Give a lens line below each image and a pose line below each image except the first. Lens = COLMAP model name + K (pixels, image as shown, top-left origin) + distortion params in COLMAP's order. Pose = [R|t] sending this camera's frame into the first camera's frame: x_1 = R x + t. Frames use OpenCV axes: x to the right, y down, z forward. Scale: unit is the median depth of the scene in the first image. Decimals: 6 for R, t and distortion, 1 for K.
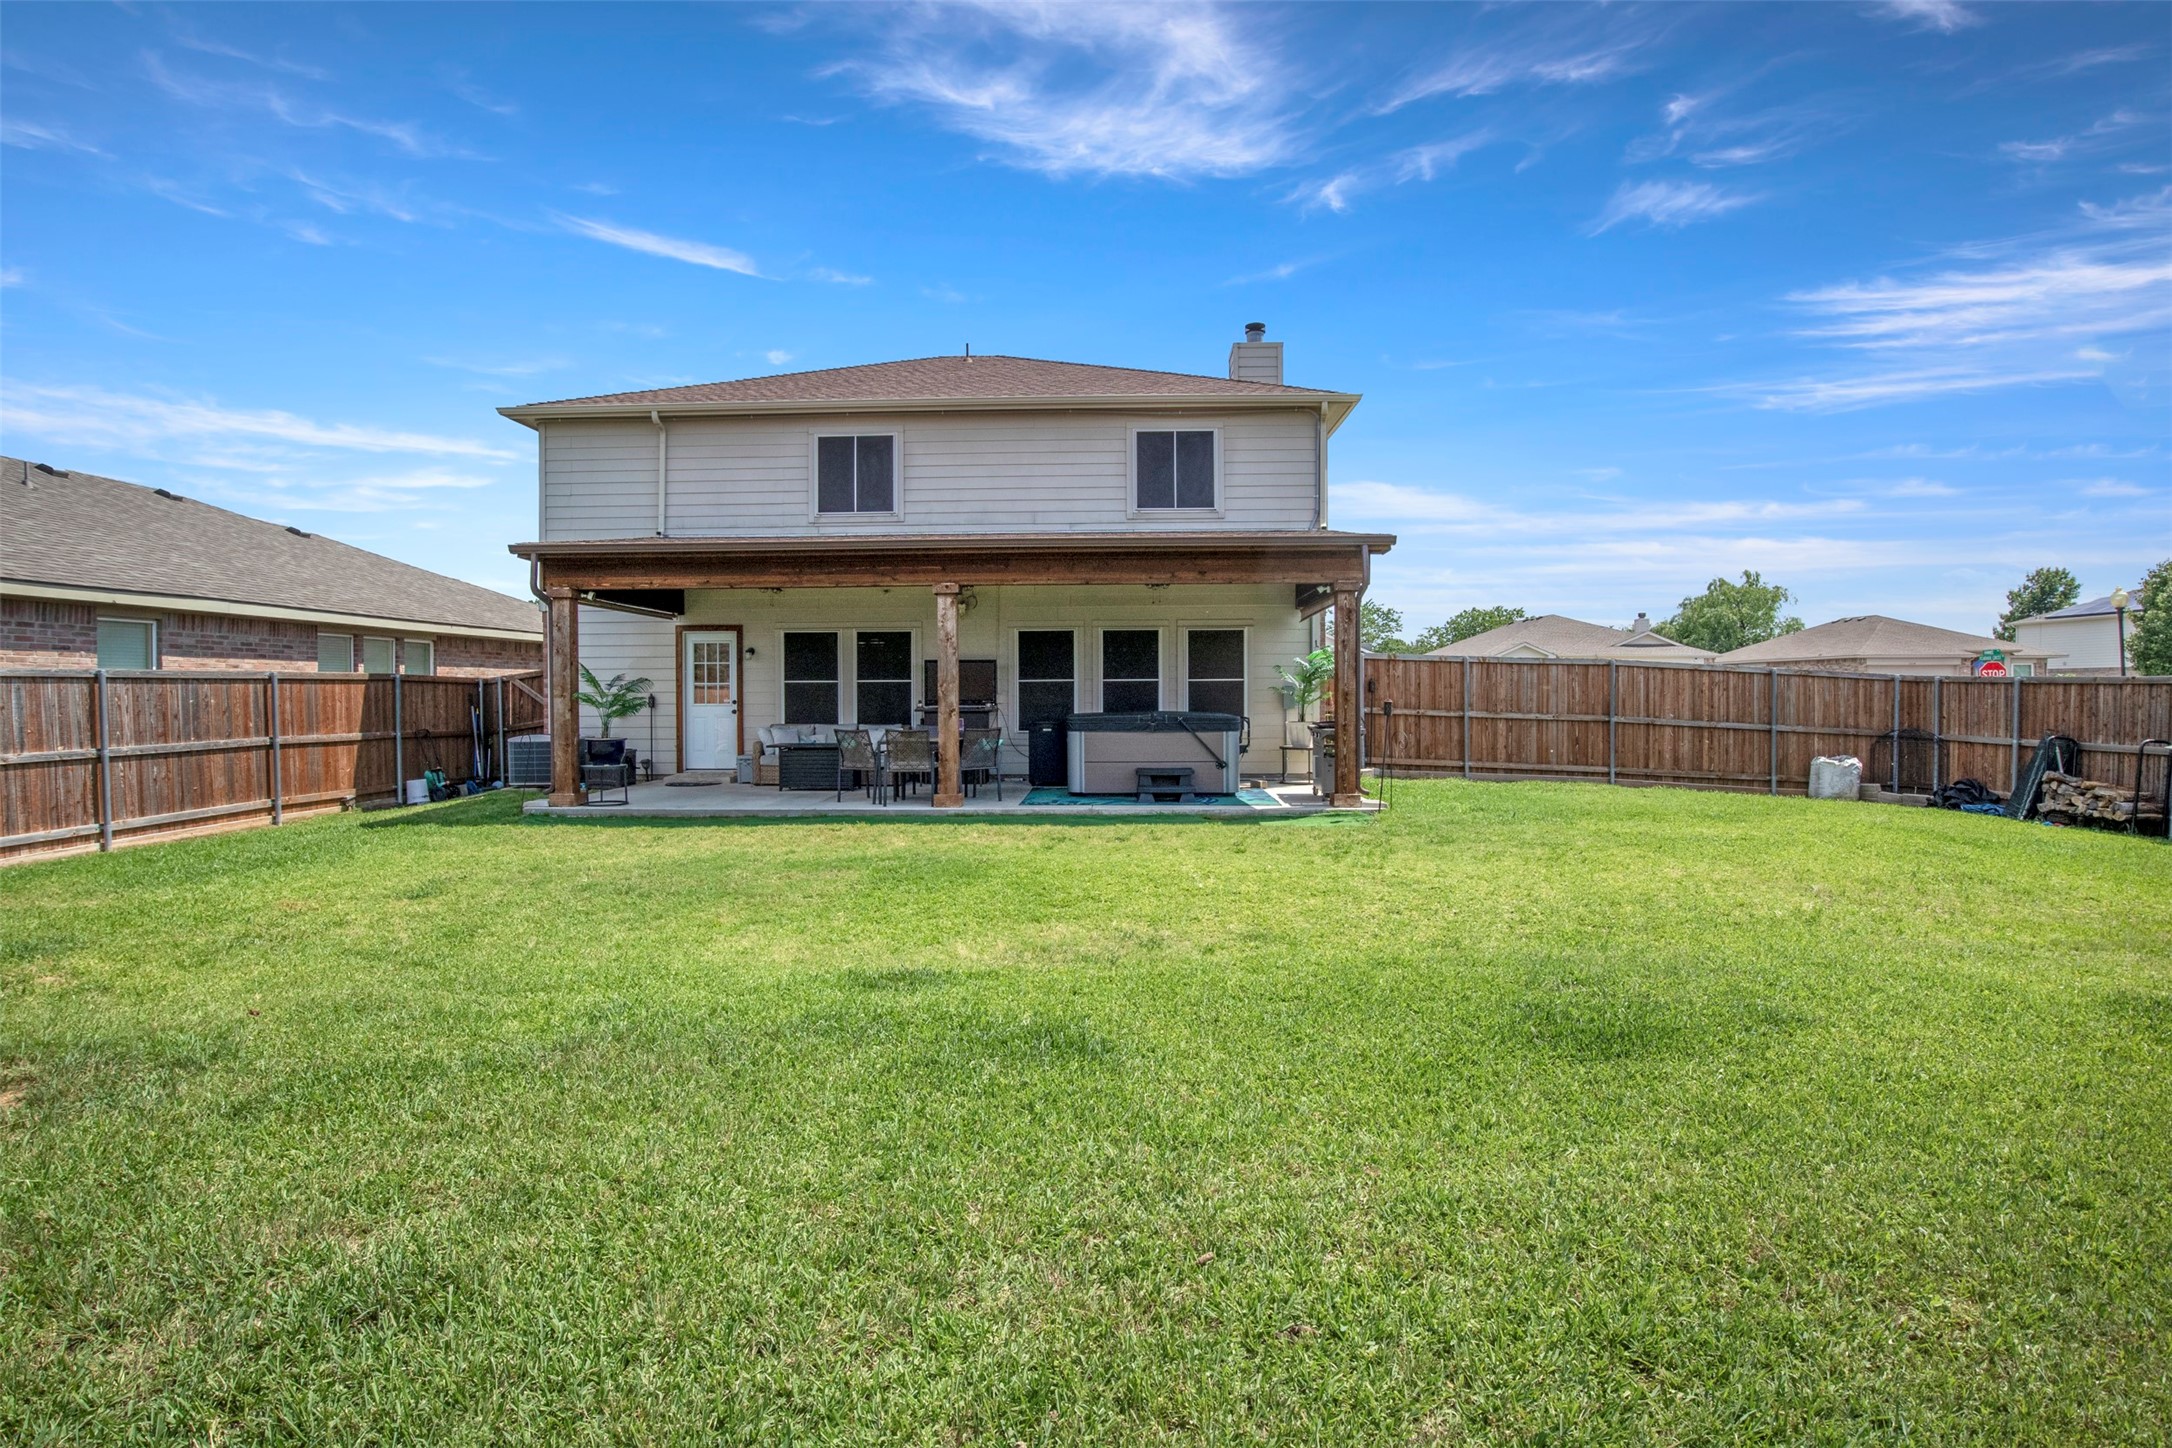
lens RADIAL K [[1069.1, 0, 1052.8], [0, 1069.1, 700.6], [0, 0, 1]] dist [-0.031925, 0.001418]
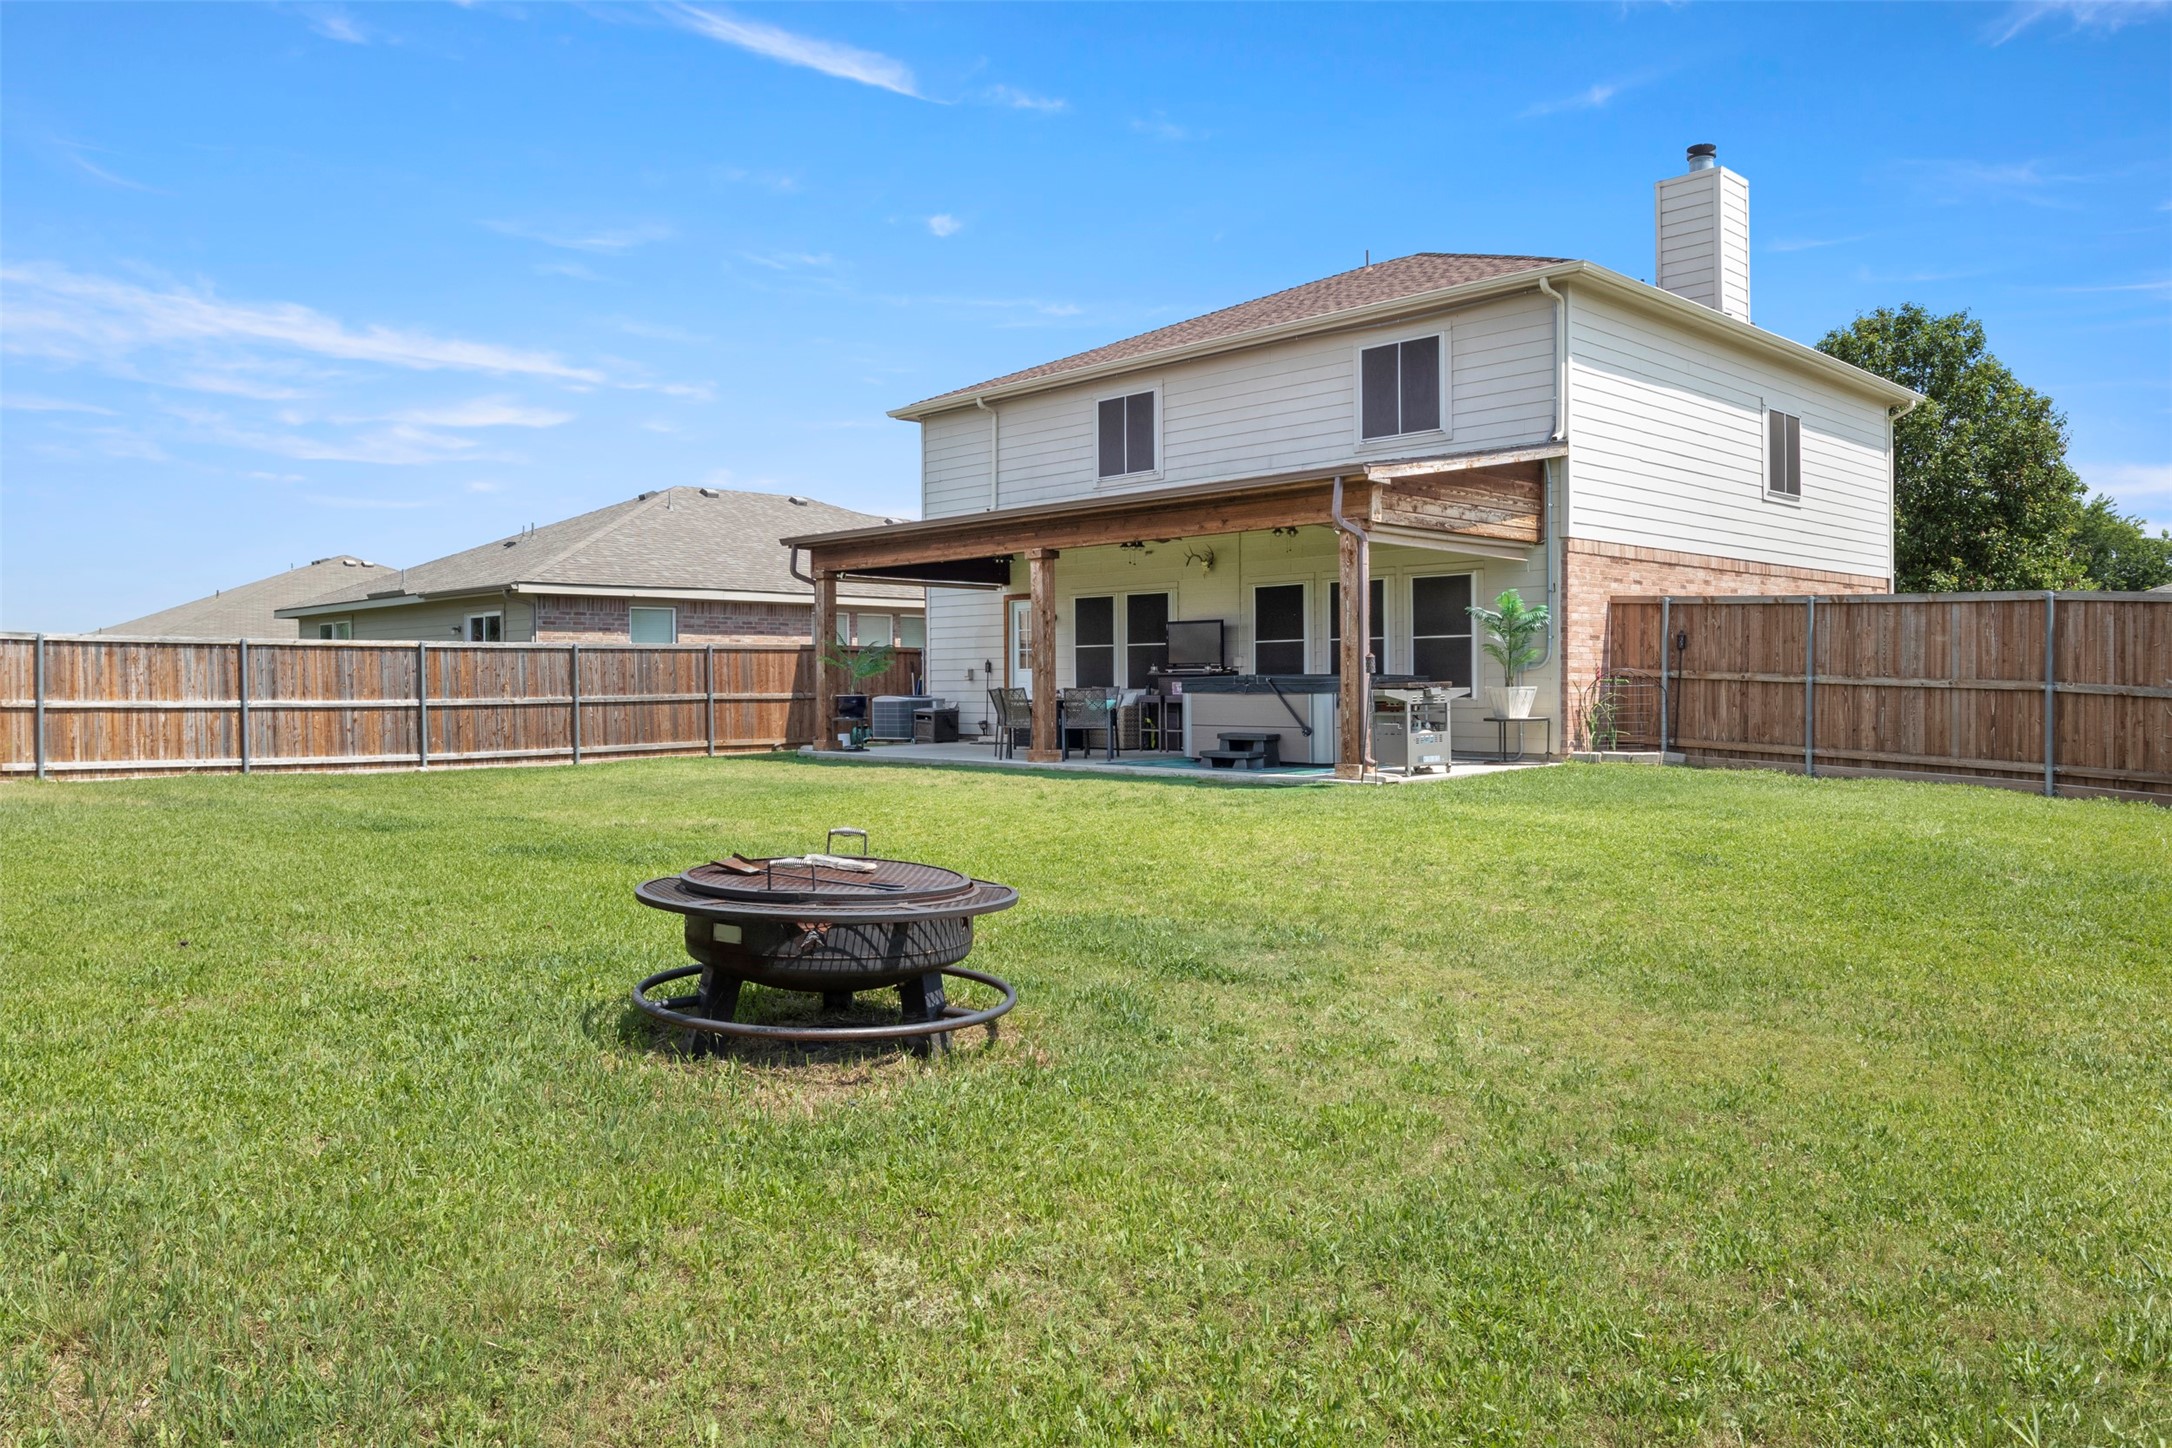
lens RADIAL K [[1499.9, 0, 1056.6], [0, 1499.9, 660.3], [0, 0, 1]] dist [-0.027422, -0.003914]
pose [[0.714765, -0.008310, -0.699315, 0.741458], [-0.001891, 0.999903, -0.013814, 0.015116], [0.699362, 0.011196, 0.714680, -0.031297]]
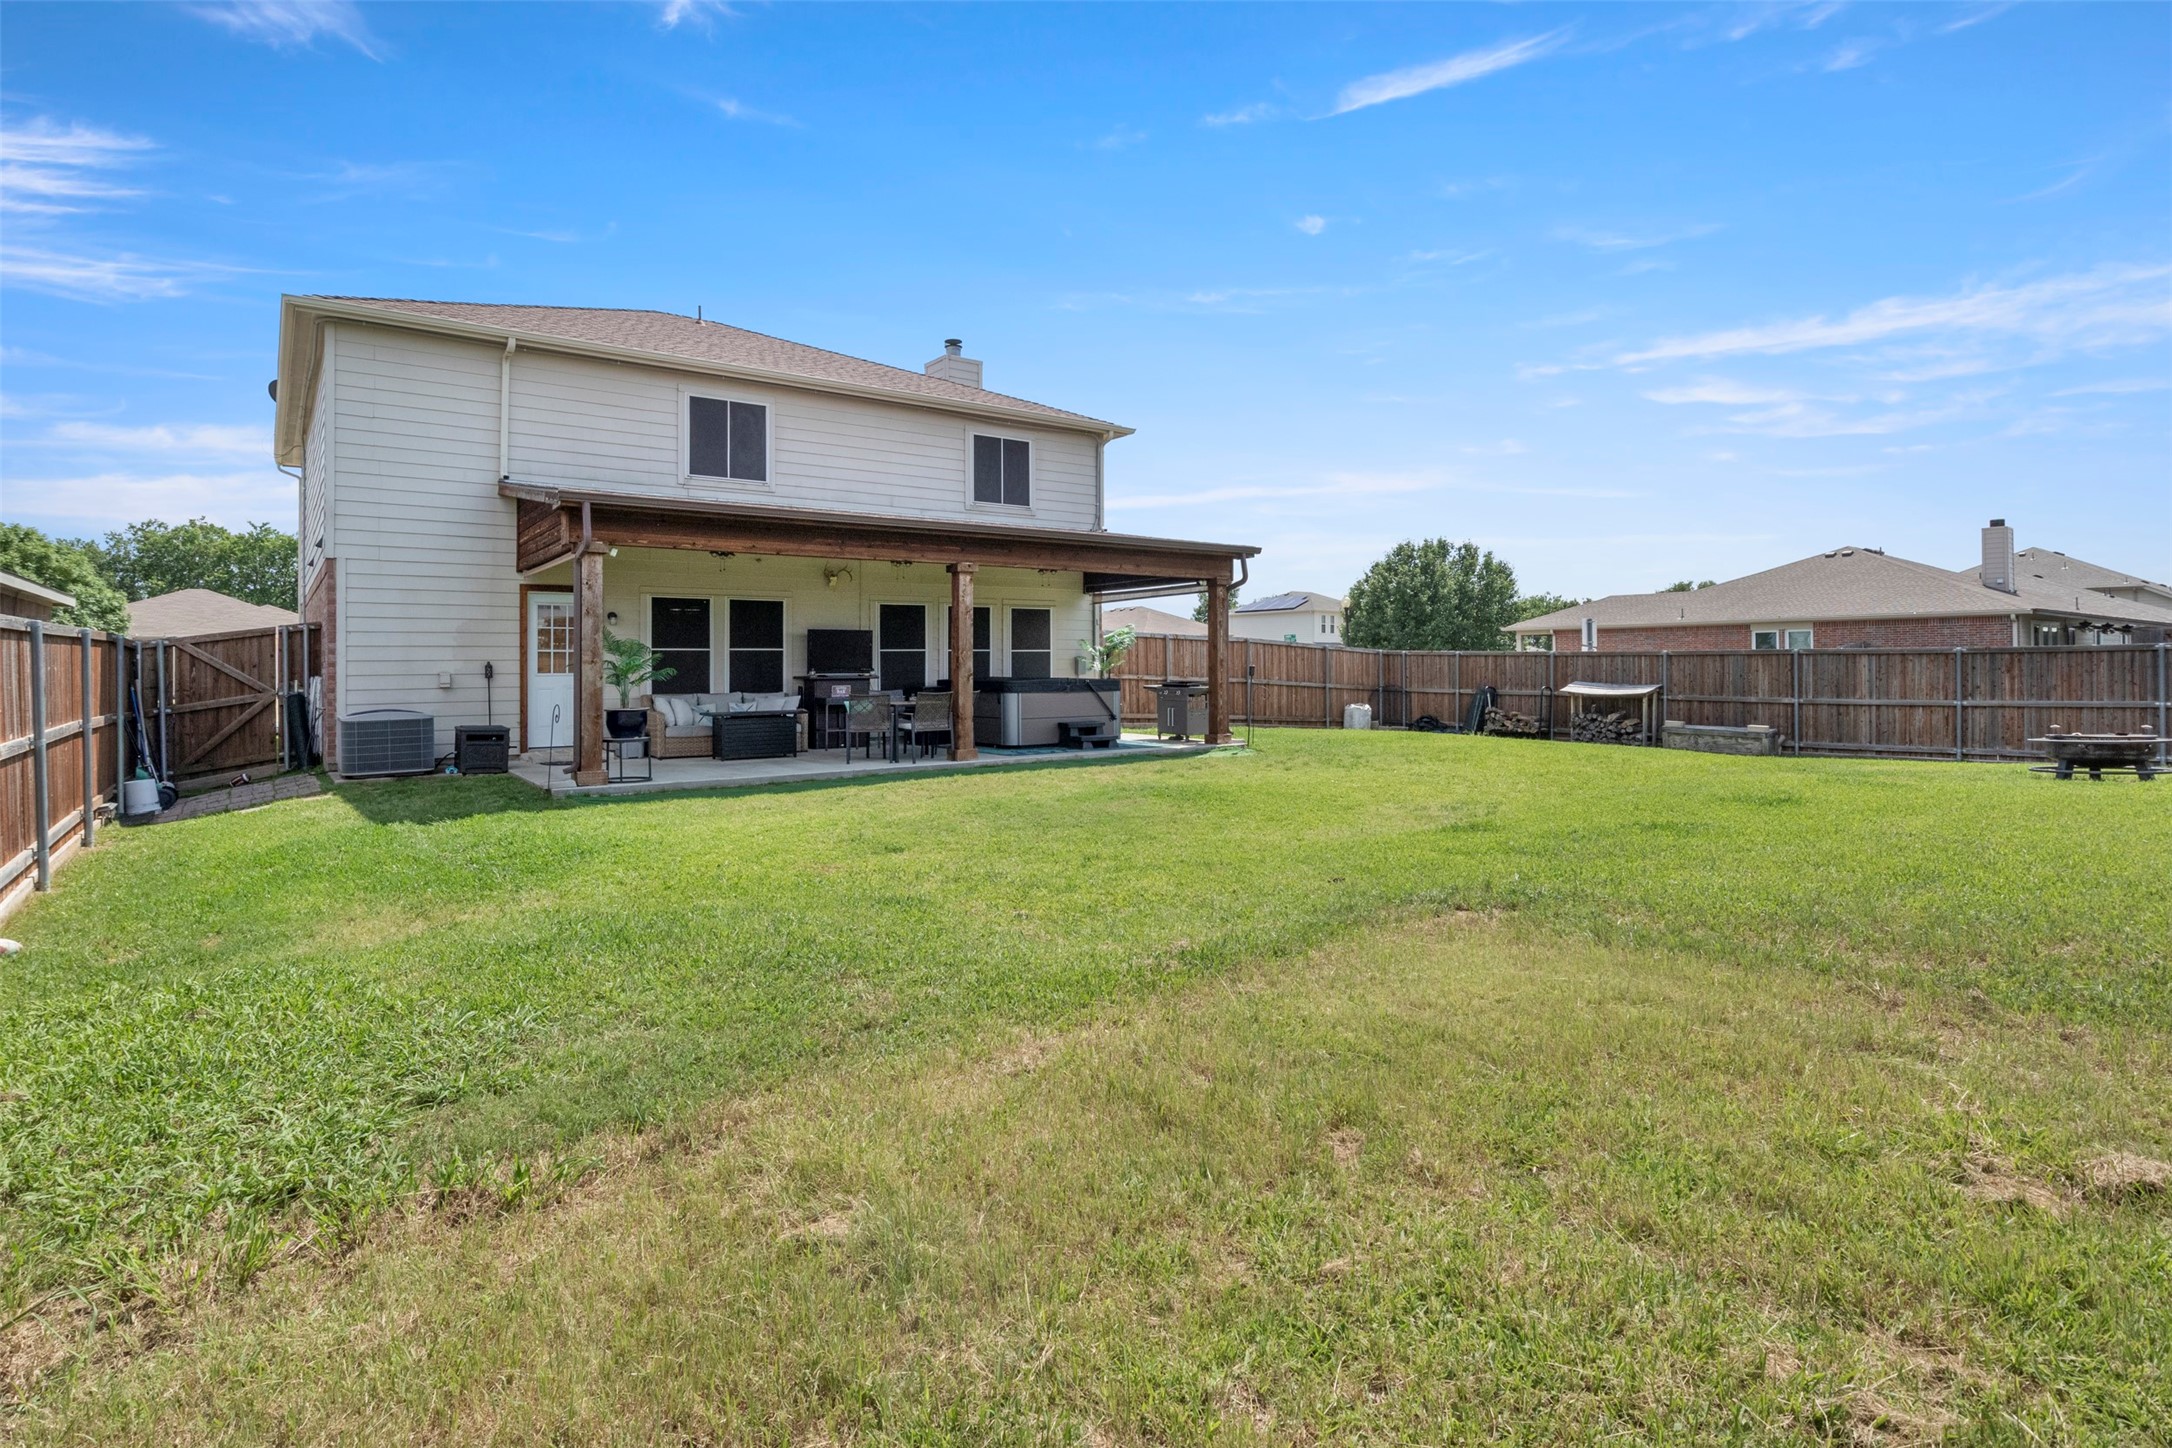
lens RADIAL K [[1091.3, 0, 1075.3], [0, 1091.3, 645.6], [0, 0, 1]] dist [-0.003237, 0.000097]
pose [[0.781091, 0.009857, 0.624340, -0.567316], [0.006500, 0.999693, -0.023914, 0.004501], [-0.624384, 0.022738, 0.780787, 0.016791]]
